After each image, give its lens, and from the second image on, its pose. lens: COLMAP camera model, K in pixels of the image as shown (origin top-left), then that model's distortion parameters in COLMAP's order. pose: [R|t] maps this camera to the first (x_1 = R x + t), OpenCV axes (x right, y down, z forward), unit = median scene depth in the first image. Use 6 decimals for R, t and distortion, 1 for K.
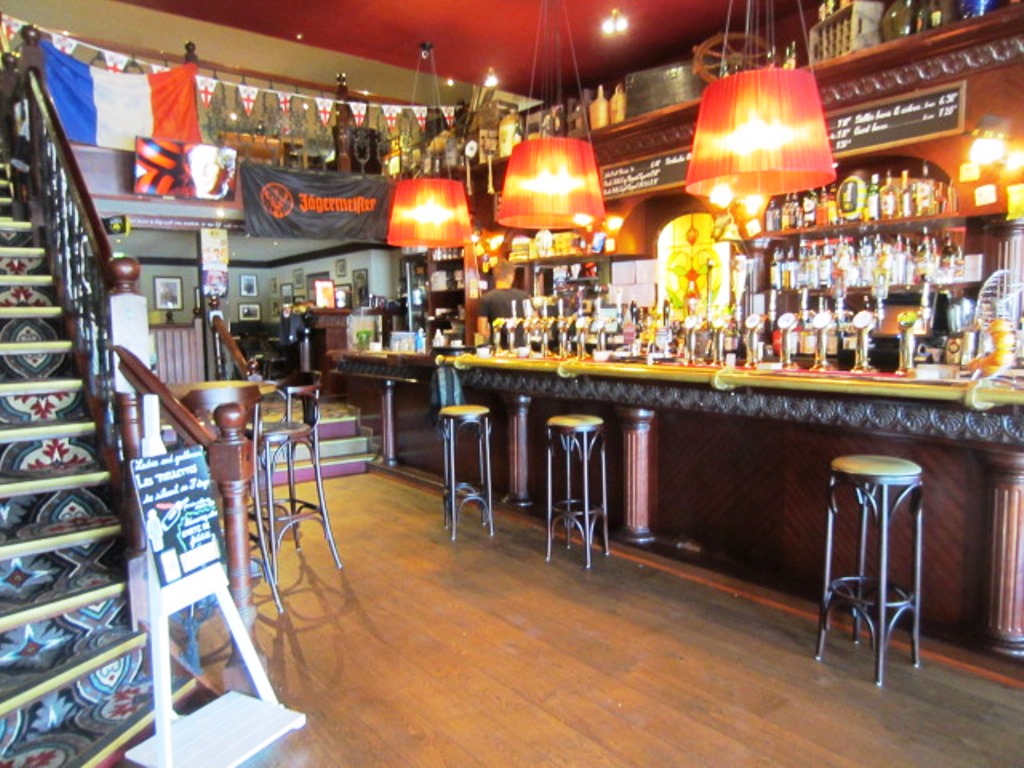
lens RADIAL K [[726.0, 0, 512.0], [0, 726.0, 384.0], [0, 0, 1]] dist [-0.037765, 0.002032]
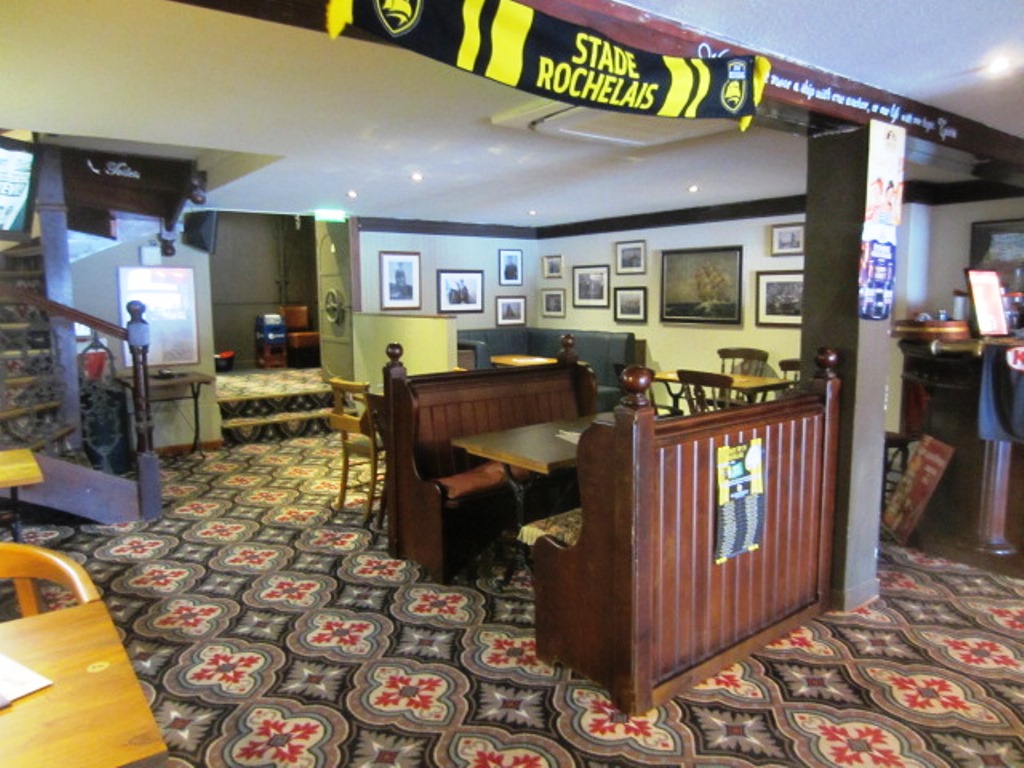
lens RADIAL K [[726.0, 0, 512.0], [0, 726.0, 384.0], [0, 0, 1]] dist [-0.037765, 0.002032]
pose [[0.999682, 0.003255, -0.025020, -0.365013], [-0.002356, 0.999353, 0.035894, -0.062861], [0.025120, -0.035824, 0.999042, 0.401135]]
